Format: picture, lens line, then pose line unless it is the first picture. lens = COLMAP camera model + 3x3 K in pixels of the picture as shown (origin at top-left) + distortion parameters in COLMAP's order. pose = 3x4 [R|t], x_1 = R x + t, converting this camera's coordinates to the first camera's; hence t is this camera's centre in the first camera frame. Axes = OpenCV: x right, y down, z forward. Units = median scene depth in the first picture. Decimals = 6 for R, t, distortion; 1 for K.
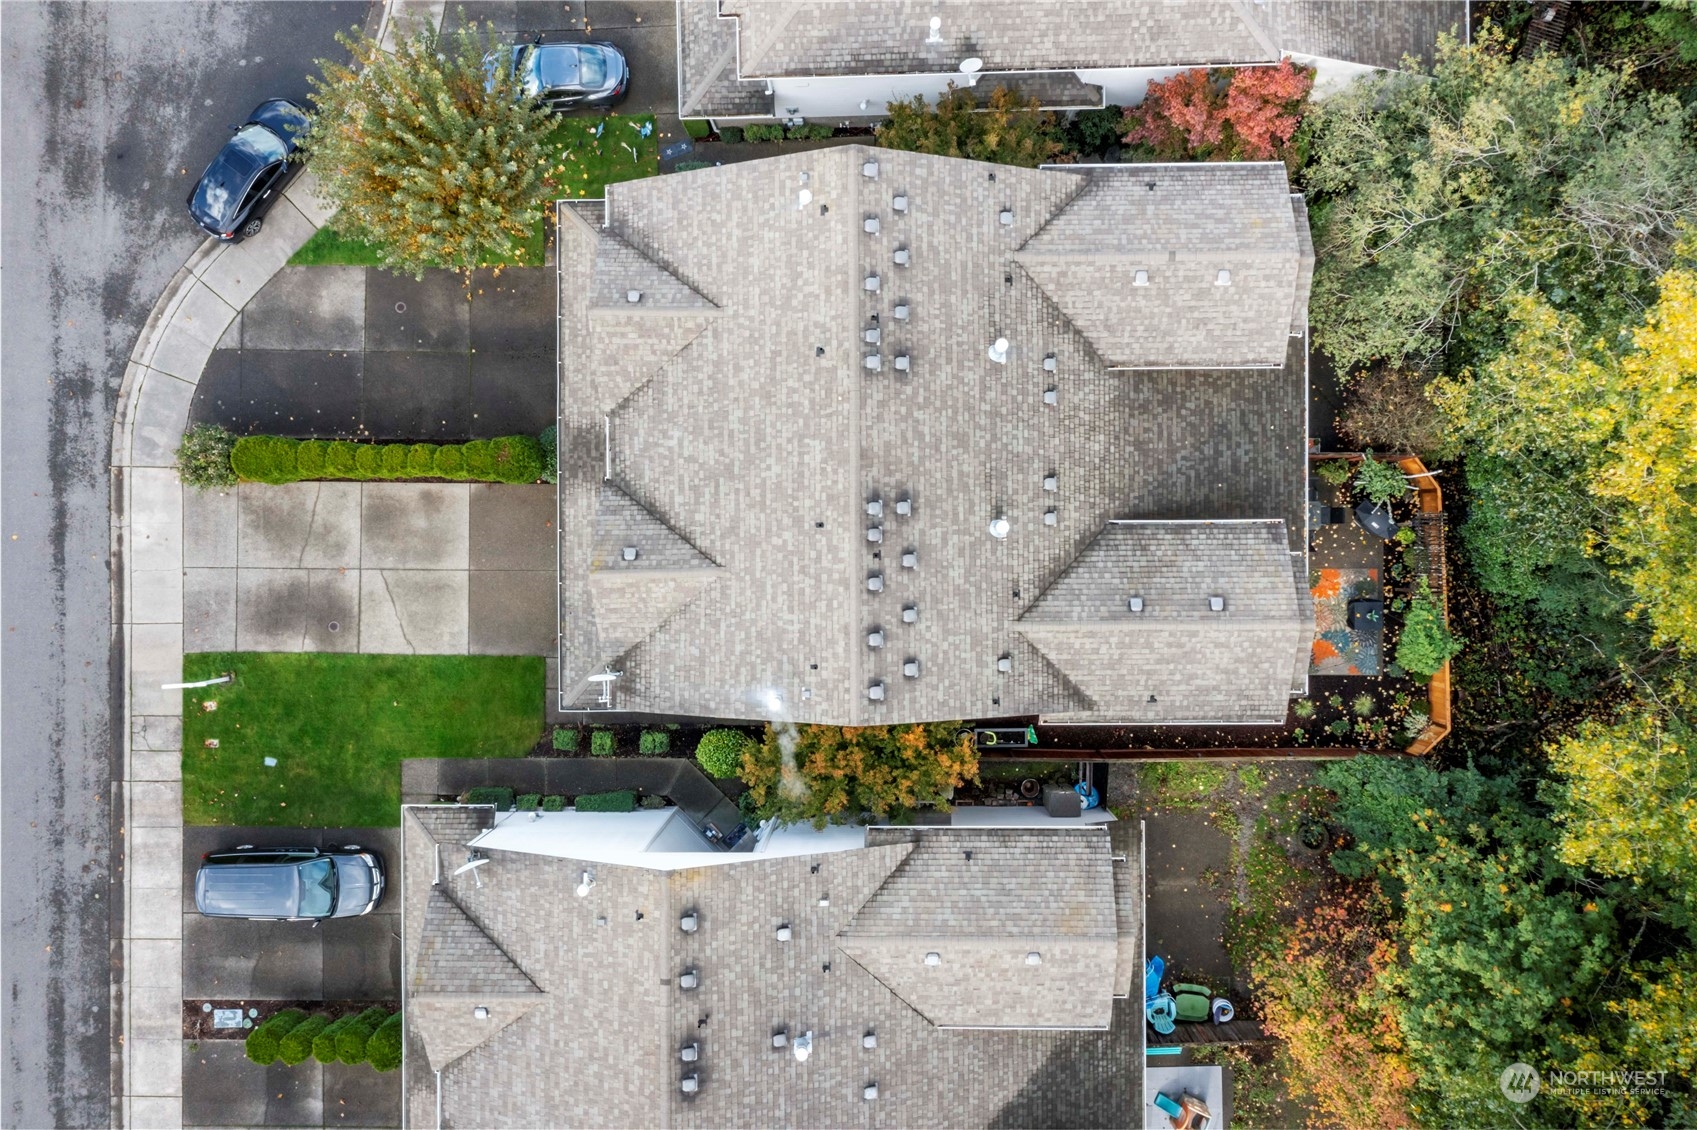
lens RADIAL K [[1354.6, 0, 848.4], [0, 1354.6, 572.6], [0, 0, 1]] dist [0.008712, -0.008104]
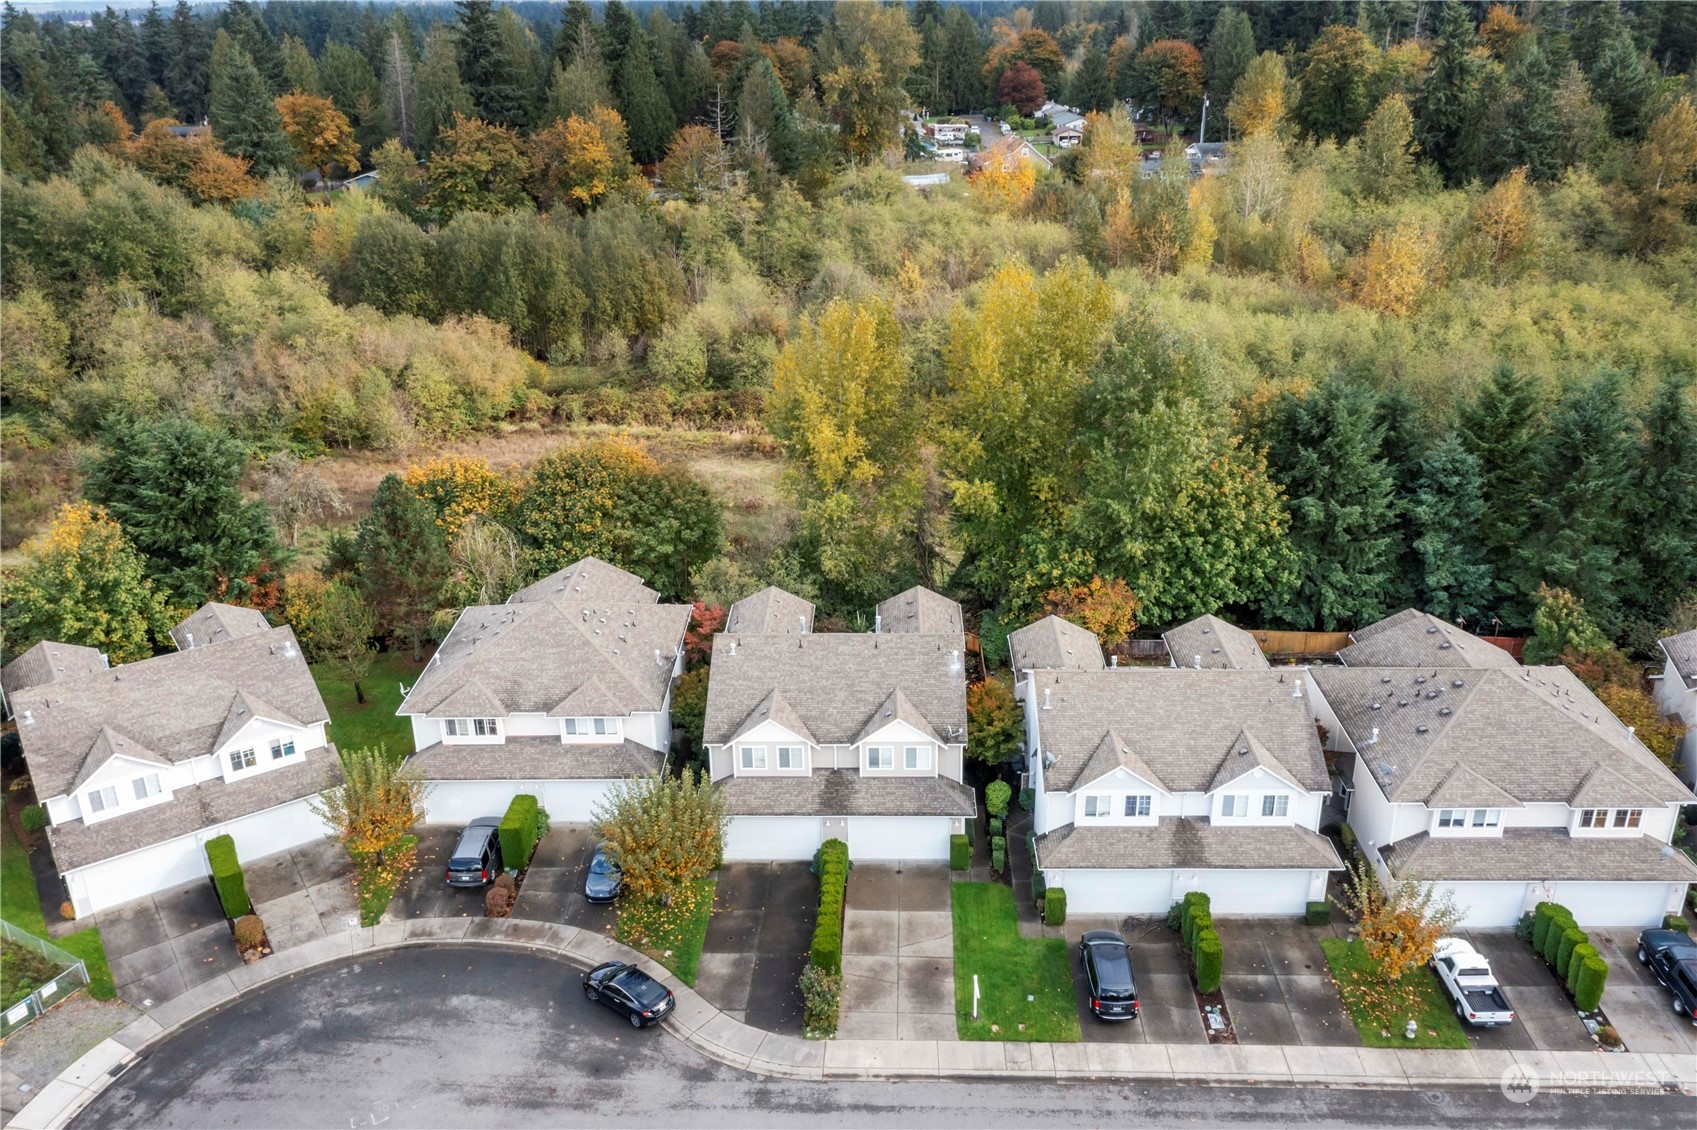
lens RADIAL K [[1354.6, 0, 845.8], [0, 1354.6, 564.8], [0, 0, 1]] dist [0.008712, -0.008104]
pose [[0.034552, -0.375837, 0.926041, -1.601518], [0.999081, -0.010532, -0.041552, 0.006681], [0.025369, 0.926626, 0.375128, 0.018672]]
